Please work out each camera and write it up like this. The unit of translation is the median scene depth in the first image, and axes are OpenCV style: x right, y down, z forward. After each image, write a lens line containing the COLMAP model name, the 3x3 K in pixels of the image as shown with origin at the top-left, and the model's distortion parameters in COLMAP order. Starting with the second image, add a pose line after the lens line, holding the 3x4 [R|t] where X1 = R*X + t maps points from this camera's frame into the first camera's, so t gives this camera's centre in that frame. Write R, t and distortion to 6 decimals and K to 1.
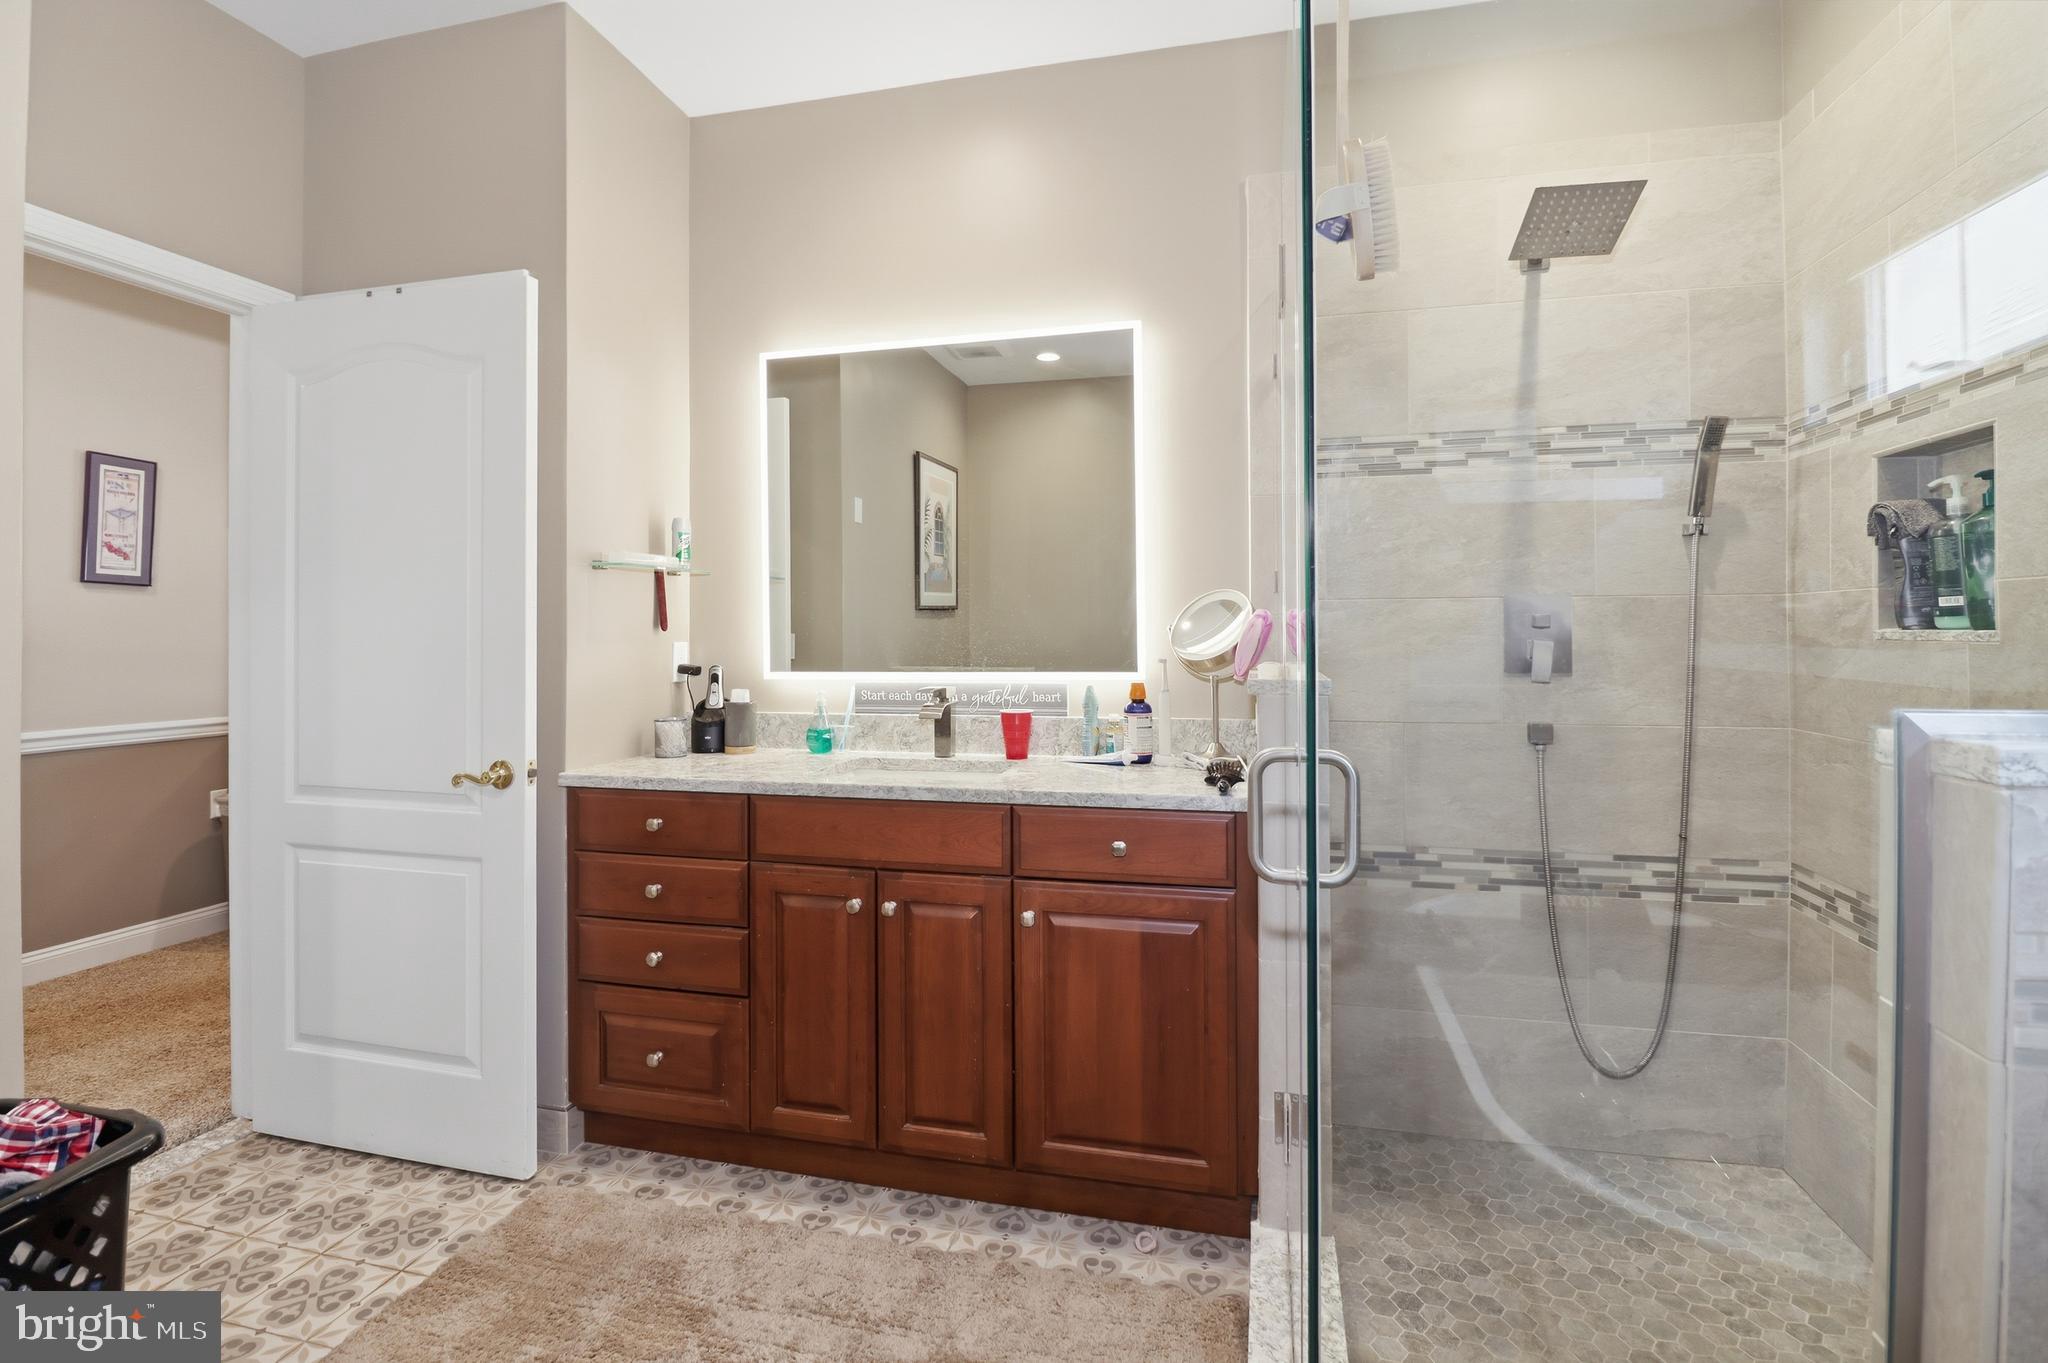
lens RADIAL K [[970.6, 0, 1024.0], [0, 970.6, 628.6], [0, 0, 1]] dist [-0.002347, -0.006236]
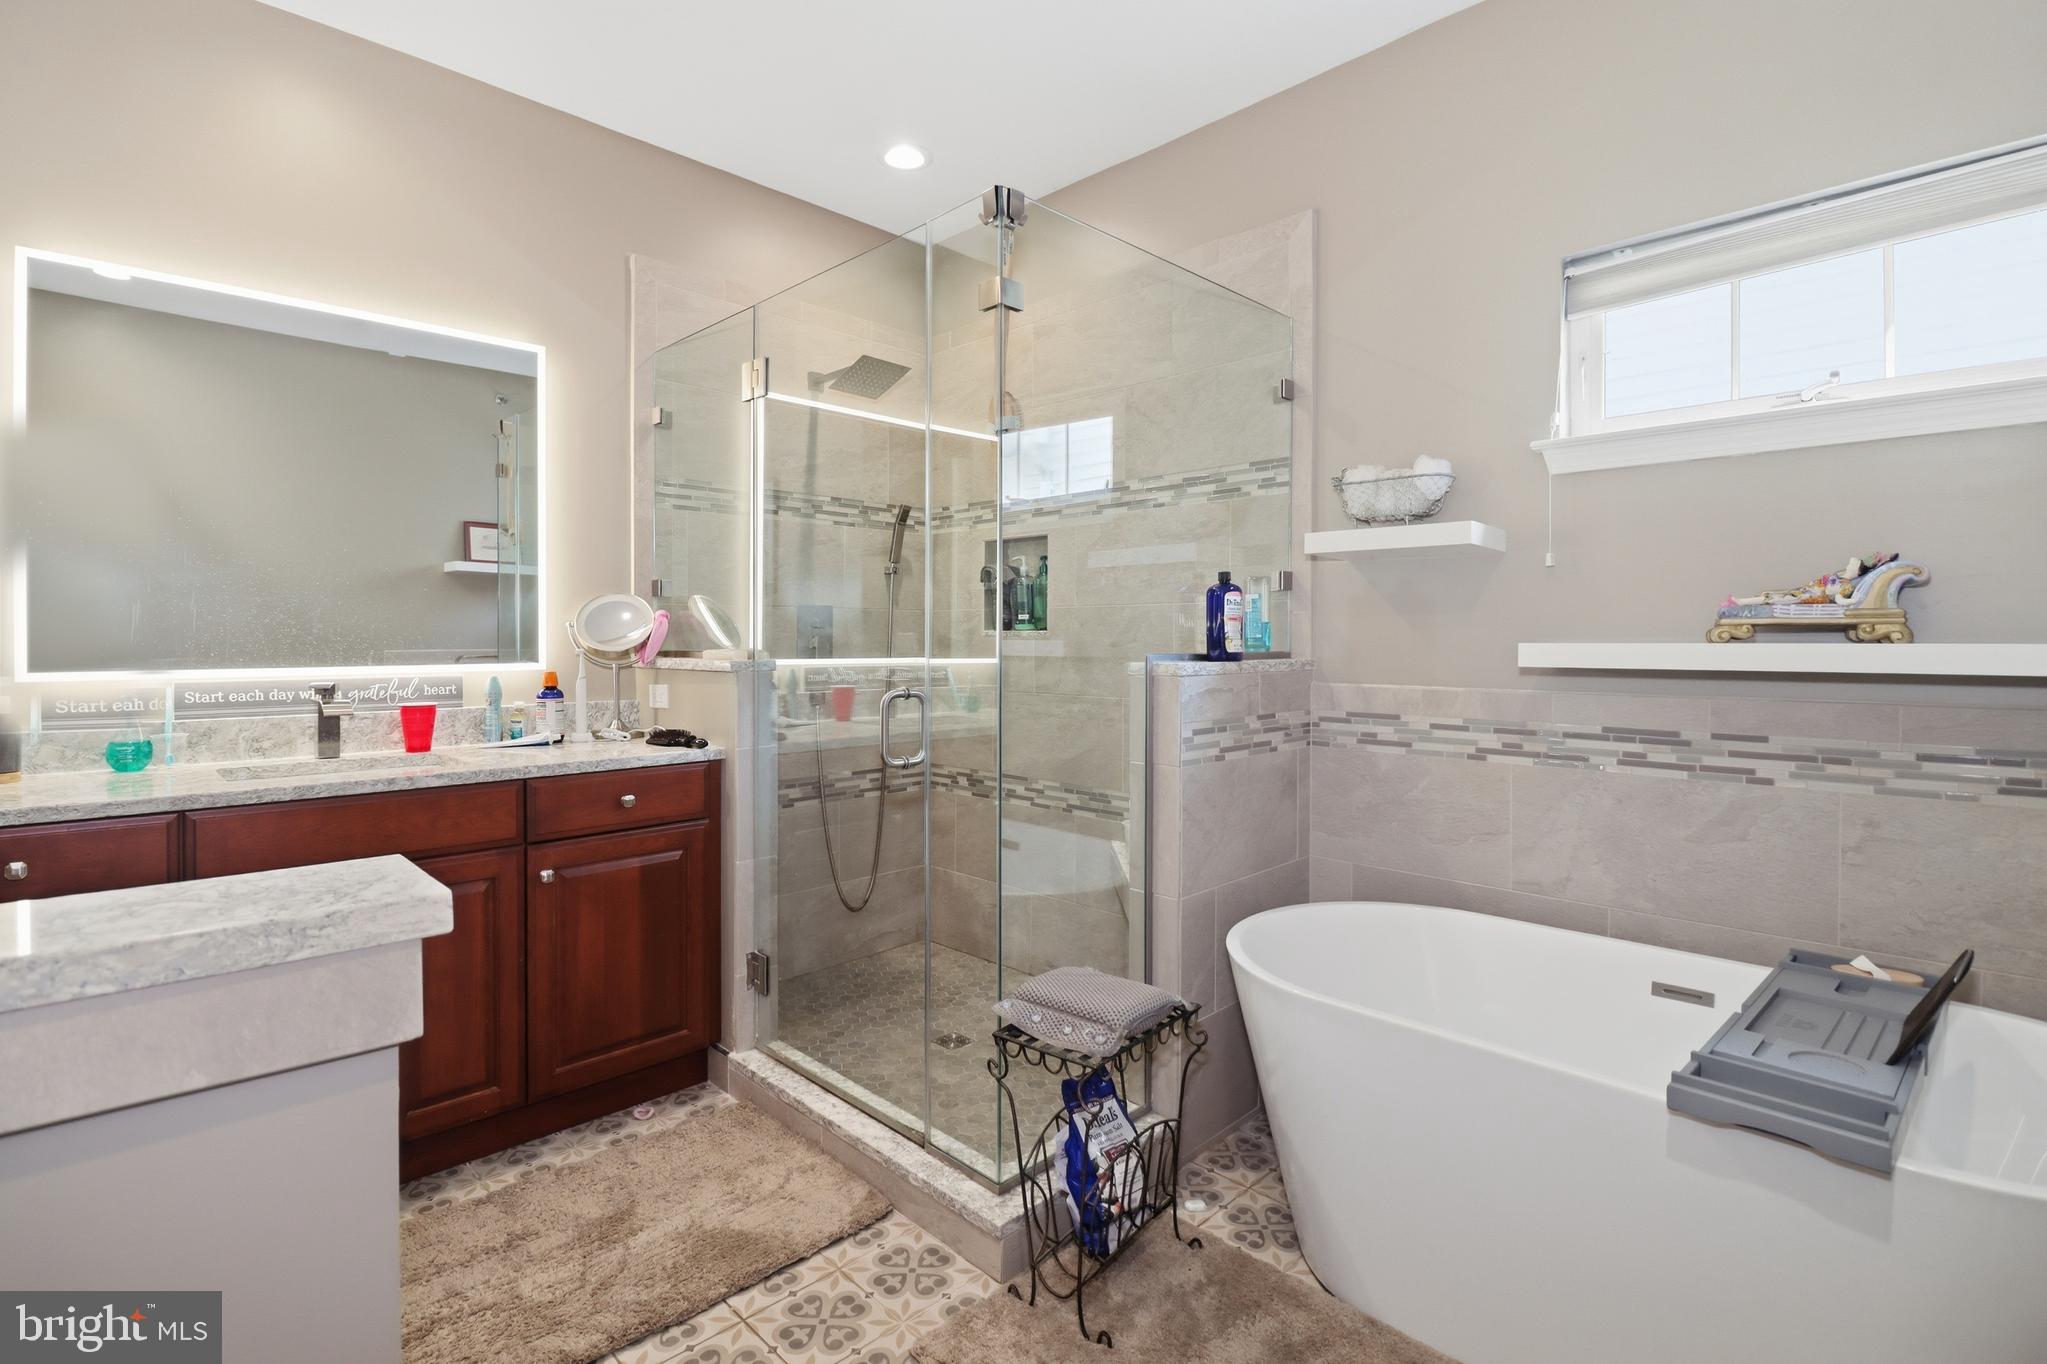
lens RADIAL K [[970.1, 0, 1007.9], [0, 970.1, 641.3], [0, 0, 1]] dist [-0.002347, -0.006236]
pose [[0.523913, 0.003944, 0.851763, -0.625535], [-0.007075, 0.999975, -0.000278, 0.019003], [-0.851742, -0.005881, 0.523928, -0.047367]]
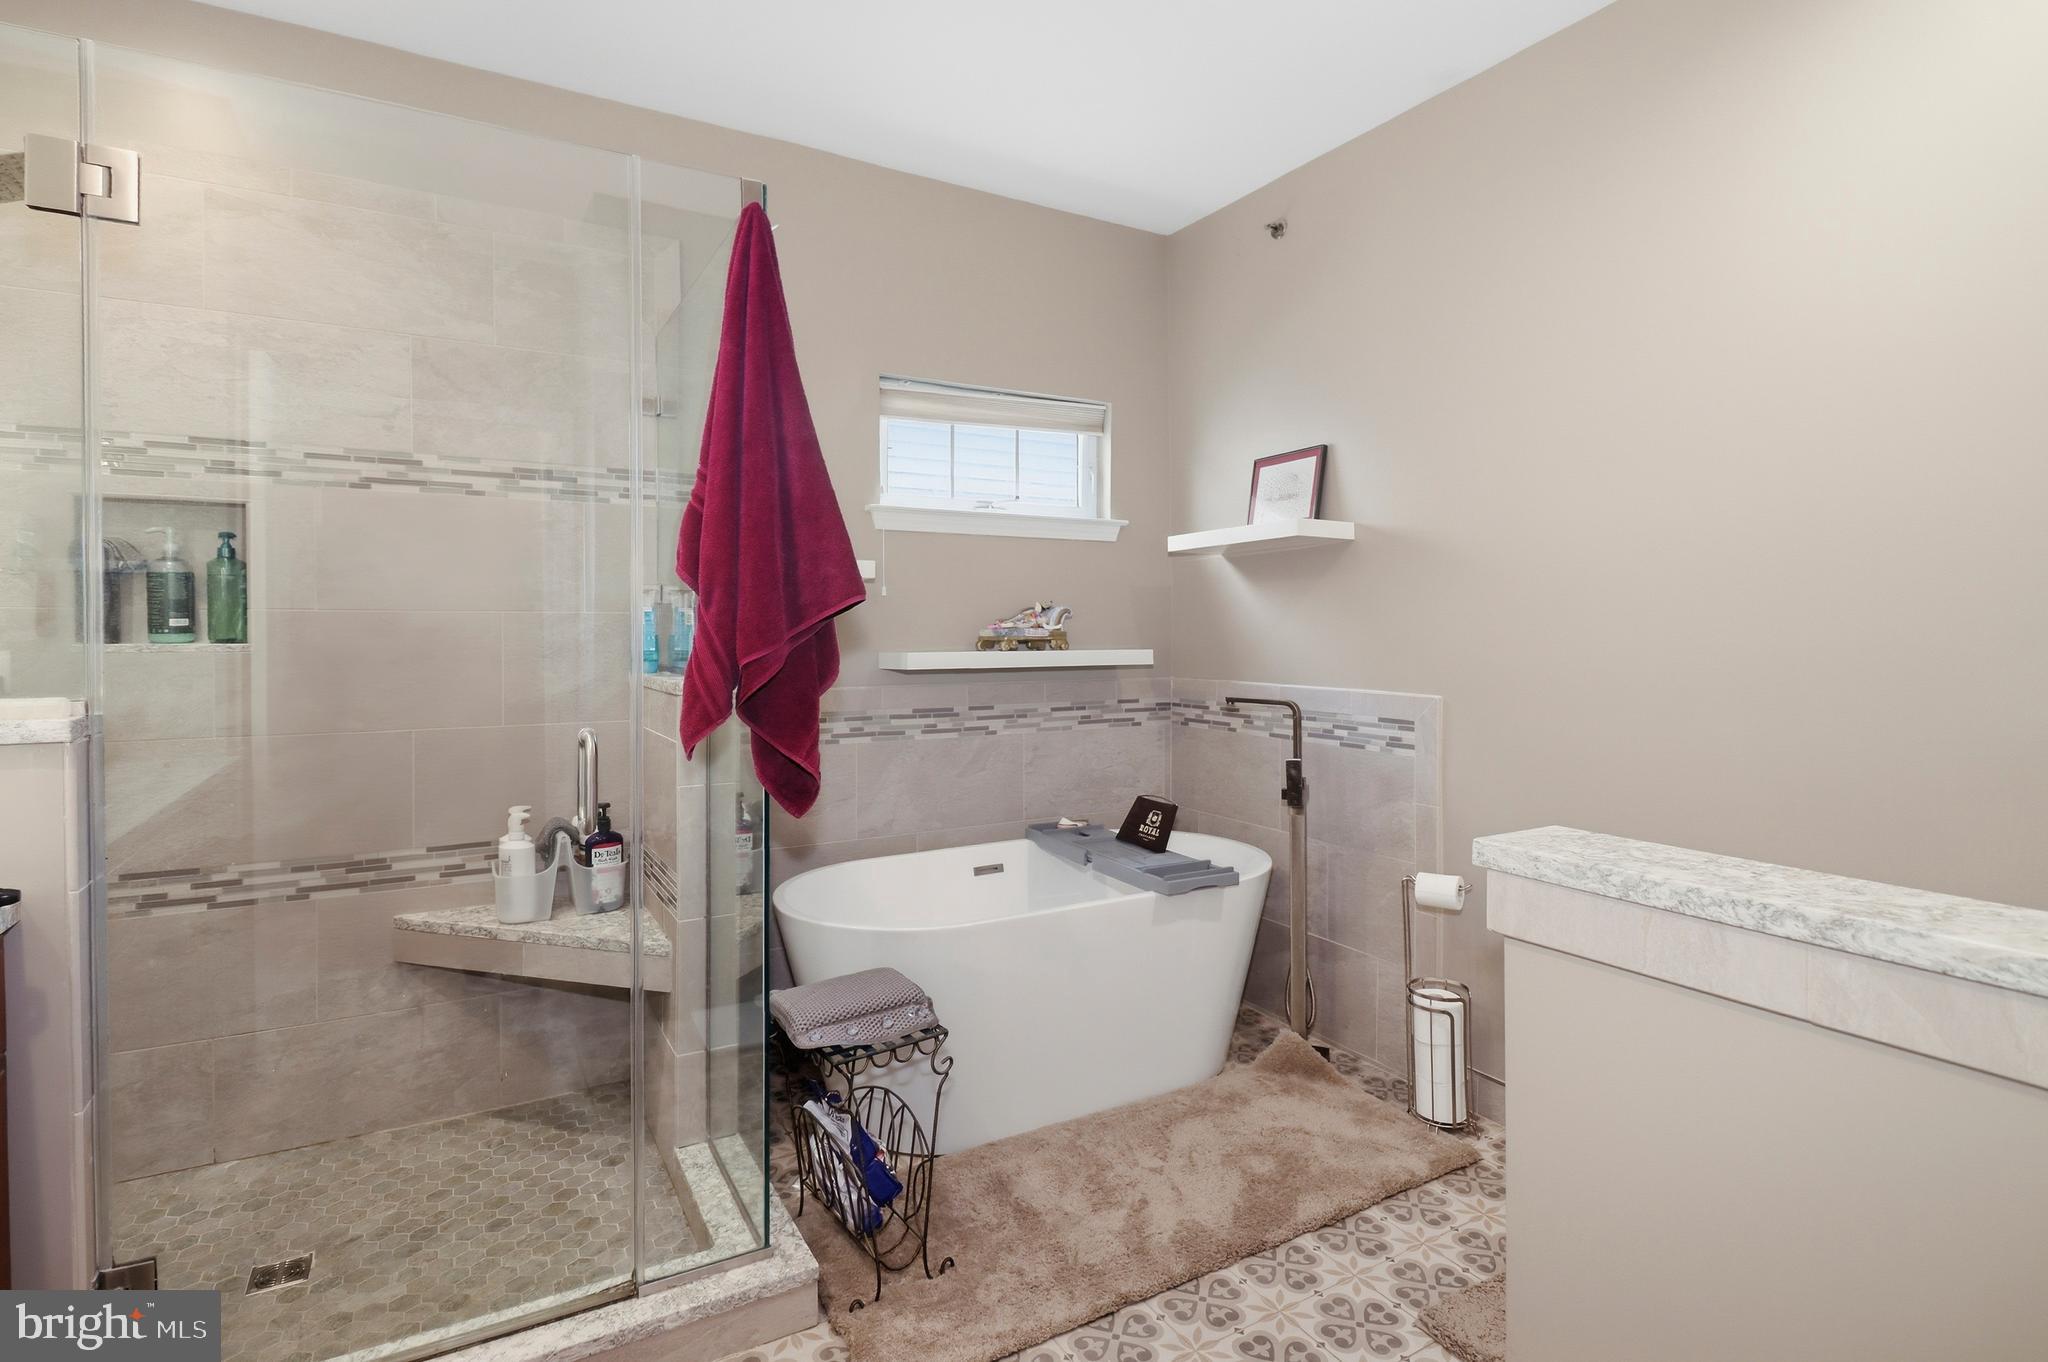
lens RADIAL K [[993.3, 0, 1024.6], [0, 993.3, 634.4], [0, 0, 1]] dist [-0.005589, -0.007291]
pose [[-0.699285, 0.006554, 0.714813, -0.631456], [0.003828, 0.999978, -0.005424, 0.000159], [-0.714833, -0.001056, -0.699294, 0.850128]]
